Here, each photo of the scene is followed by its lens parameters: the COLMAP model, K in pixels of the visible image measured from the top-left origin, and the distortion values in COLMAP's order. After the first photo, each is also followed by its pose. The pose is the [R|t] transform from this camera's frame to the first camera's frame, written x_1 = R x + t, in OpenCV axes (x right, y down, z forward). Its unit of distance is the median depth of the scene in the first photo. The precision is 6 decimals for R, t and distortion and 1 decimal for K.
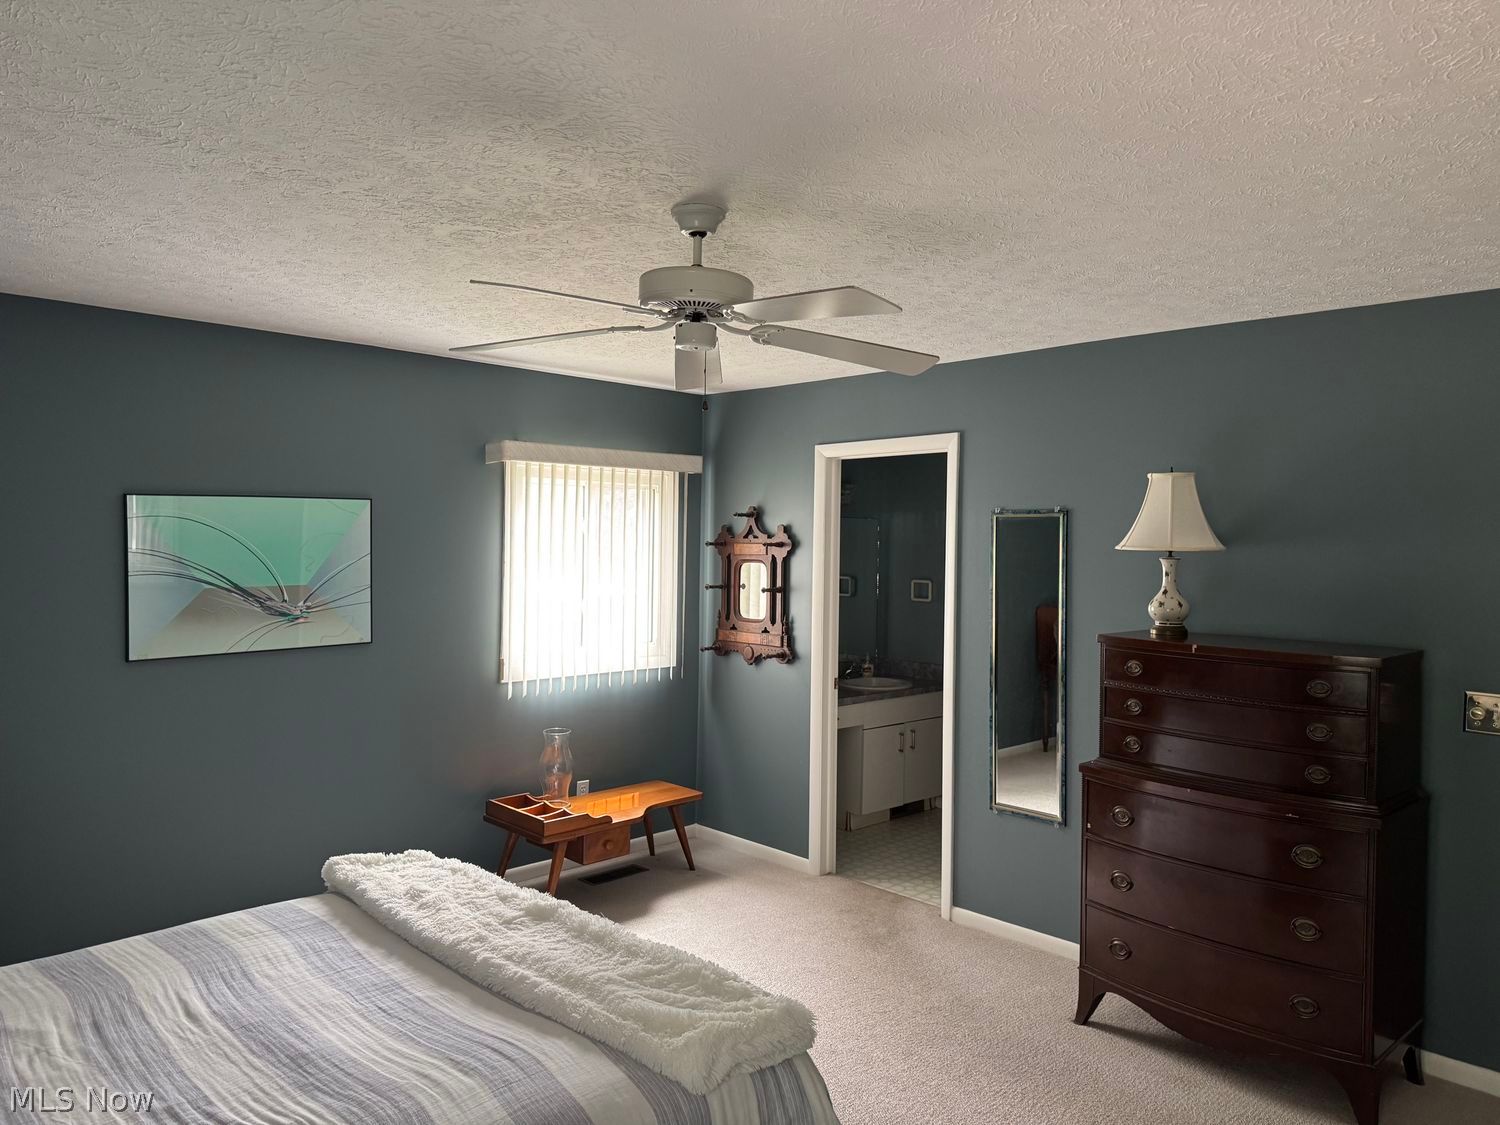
lens RADIAL K [[1074.9, 0, 745.3], [0, 1074.9, 544.1], [0, 0, 1]] dist [0.051842, -0.058344]
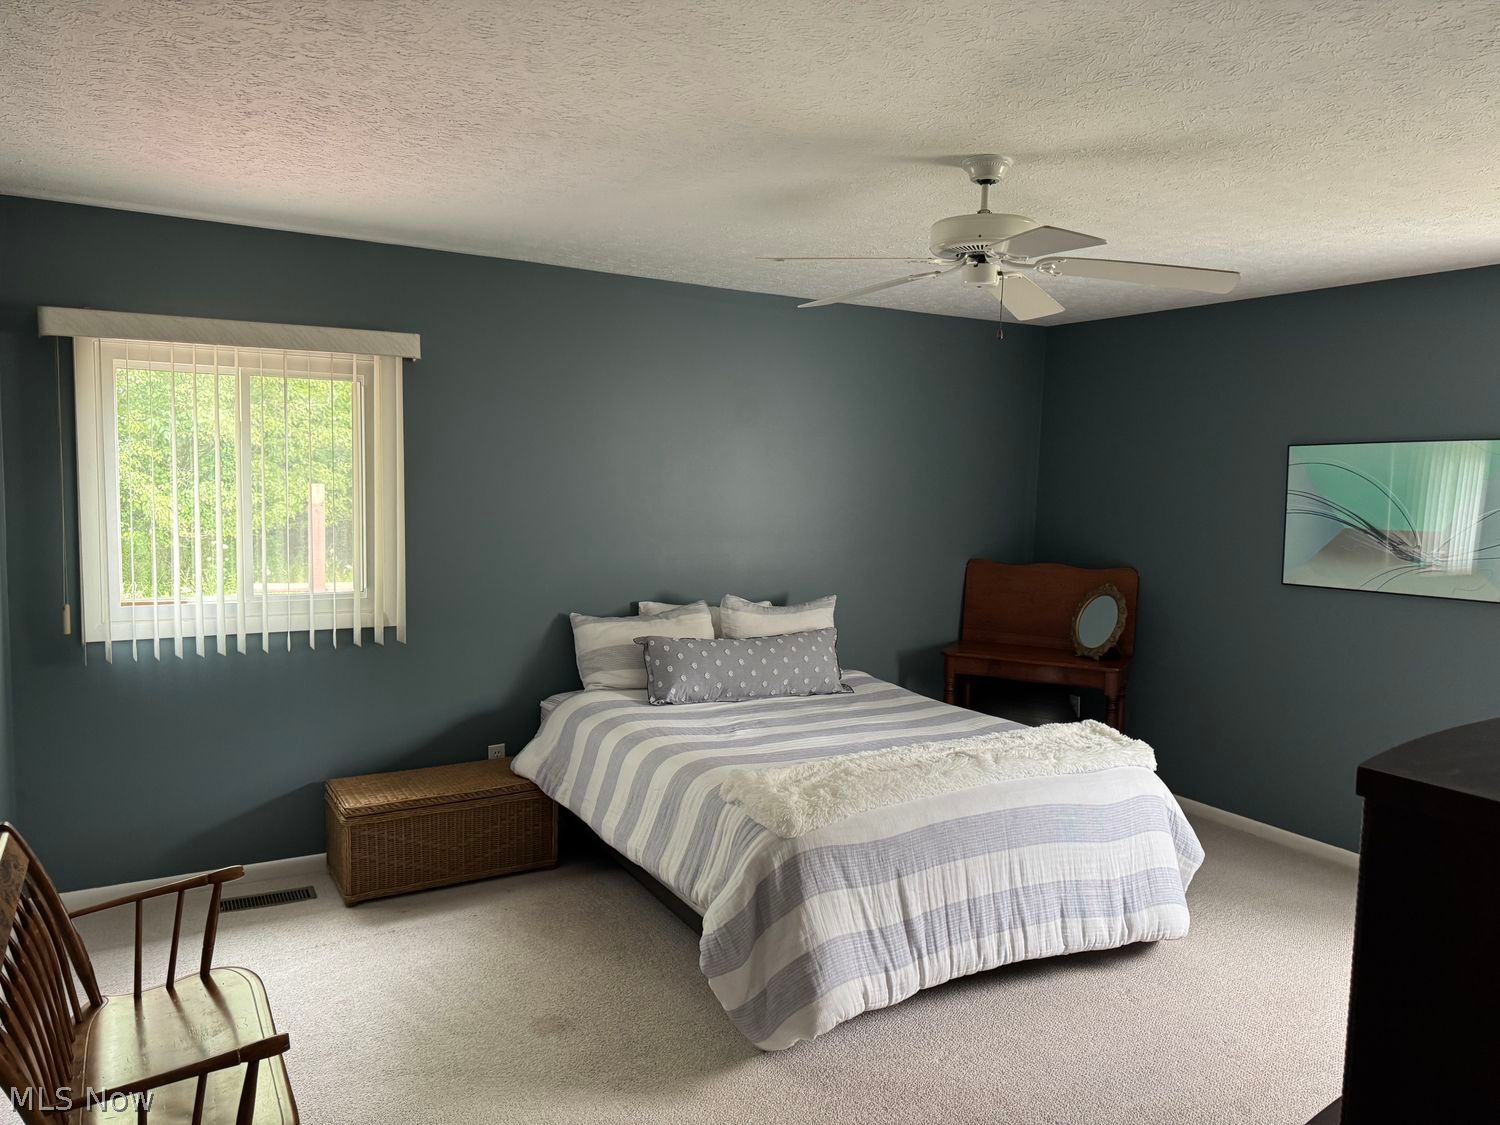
lens RADIAL K [[1074.9, 0, 745.3], [0, 1074.9, 544.1], [0, 0, 1]] dist [0.051842, -0.058344]
pose [[-0.248063, 0.043726, -0.967757, 0.746731], [-0.037223, 0.997813, 0.054625, 0.020553], [0.968029, 0.049573, -0.245892, 0.712073]]
